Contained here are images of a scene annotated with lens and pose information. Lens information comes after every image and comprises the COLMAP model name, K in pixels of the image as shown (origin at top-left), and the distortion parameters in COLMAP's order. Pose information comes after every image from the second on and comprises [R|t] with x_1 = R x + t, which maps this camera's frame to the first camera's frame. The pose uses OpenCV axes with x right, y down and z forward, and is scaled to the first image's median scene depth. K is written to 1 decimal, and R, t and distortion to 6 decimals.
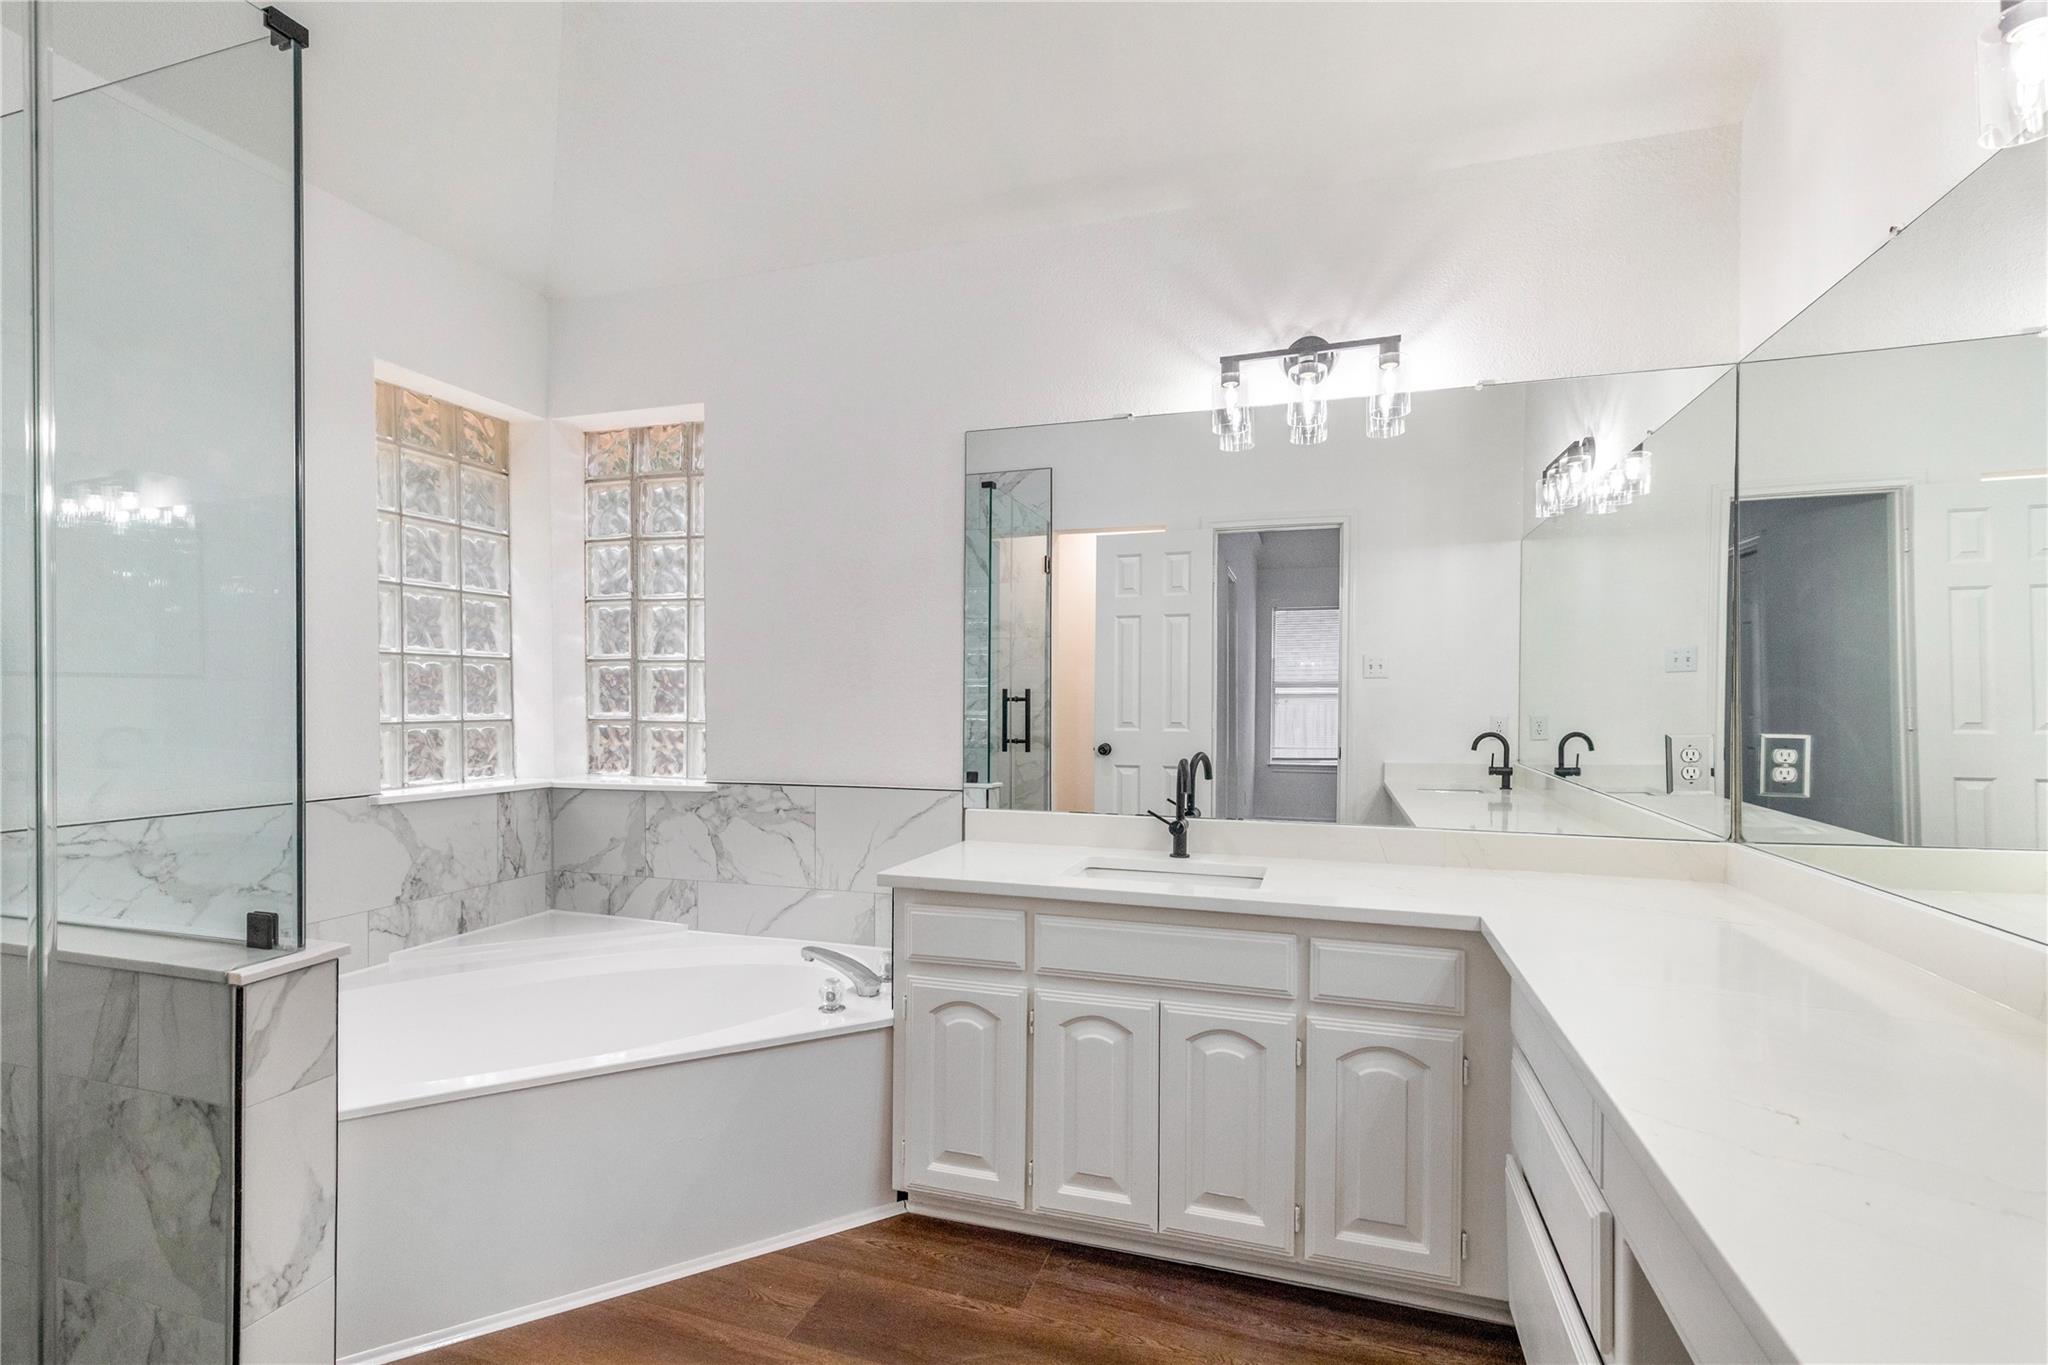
lens RADIAL K [[944.6, 0, 1019.1], [0, 944.6, 695.4], [0, 0, 1]] dist [-0.001296, 0.000159]
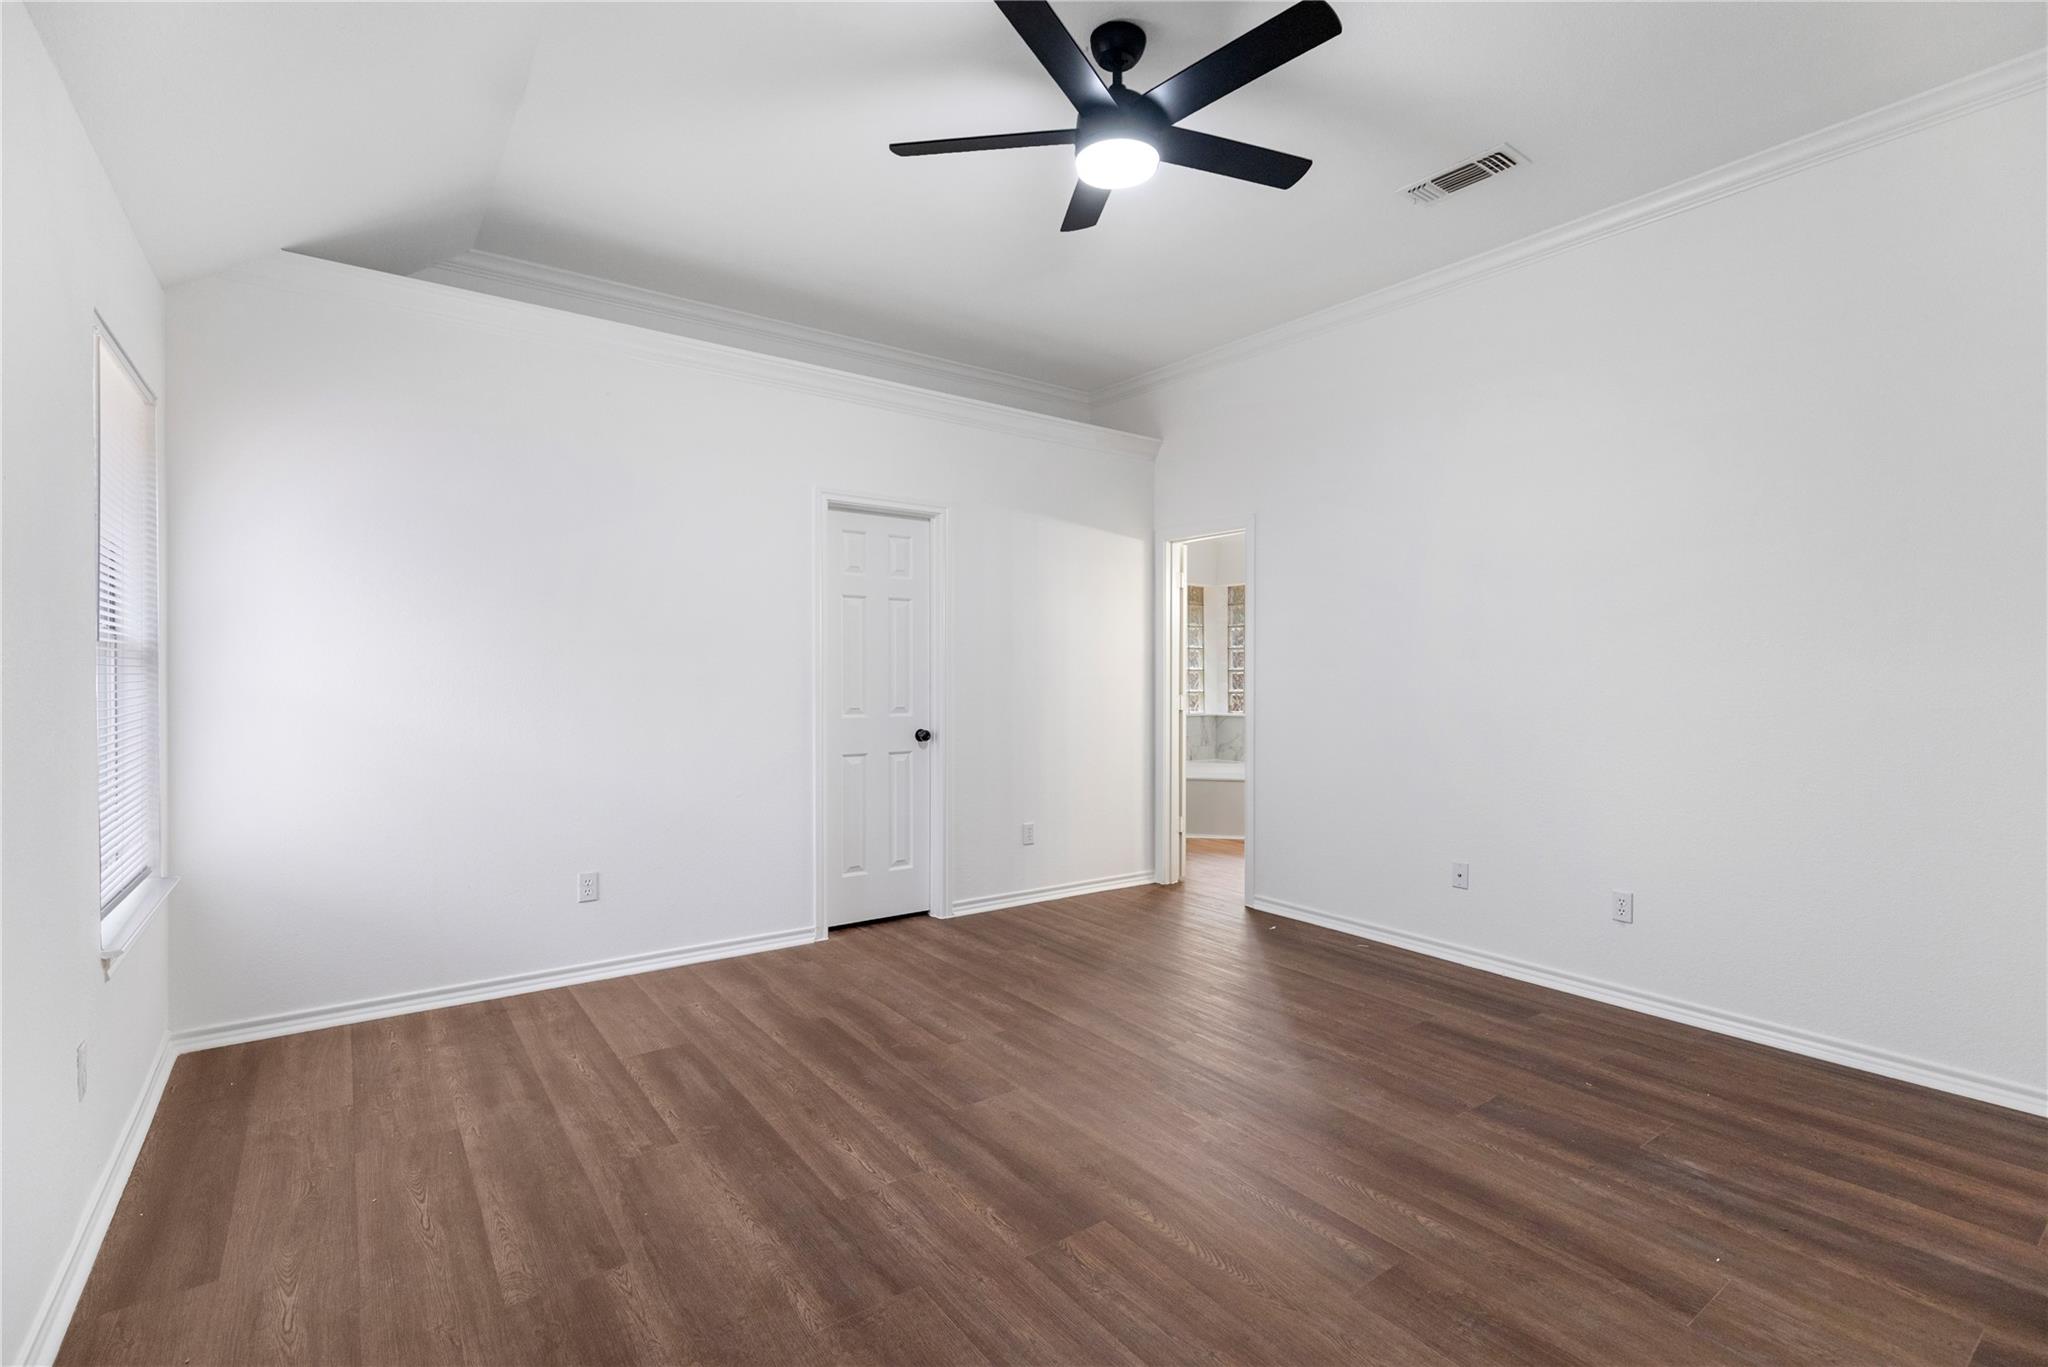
lens RADIAL K [[944.6, 0, 1023.0], [0, 944.6, 680.9], [0, 0, 1]] dist [-0.001296, 0.000159]
pose [[0.799141, 0.002100, -0.601141, 0.803973], [-0.000365, 0.999995, 0.003008, -0.017183], [0.601144, -0.002184, 0.799138, -1.743706]]
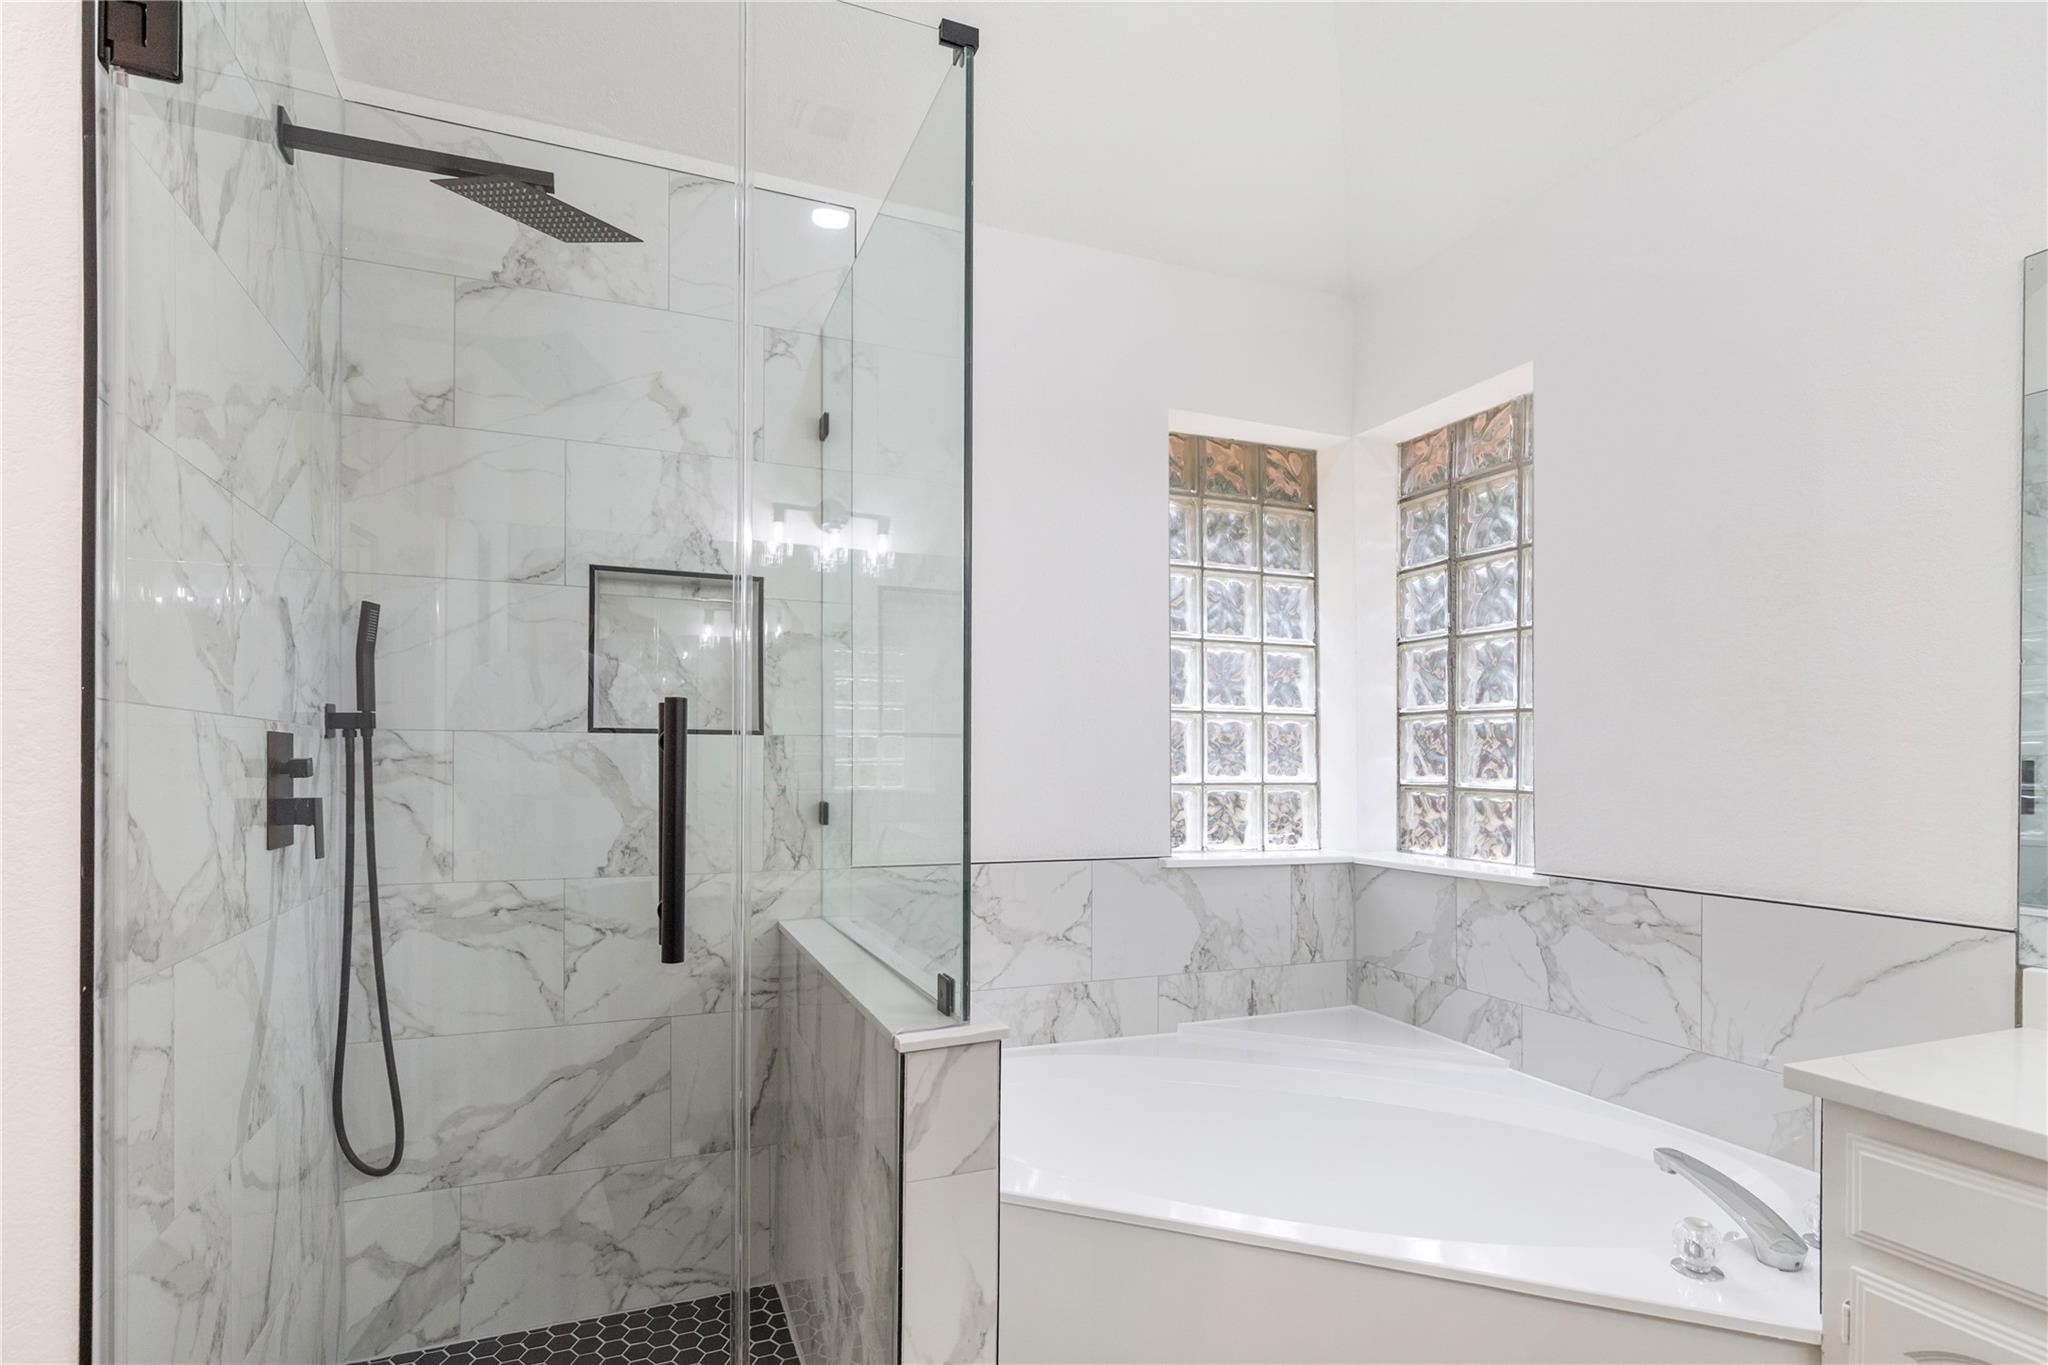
lens RADIAL K [[999.0, 0, 1024.8], [0, 999.0, 754.8], [0, 0, 1]] dist [-0.004204, -0.001401]
pose [[0.640766, -0.002895, -0.767731, 0.011614], [-0.003409, 0.999972, -0.006616, 0.006486], [0.767729, 0.006857, 0.640738, 0.198777]]
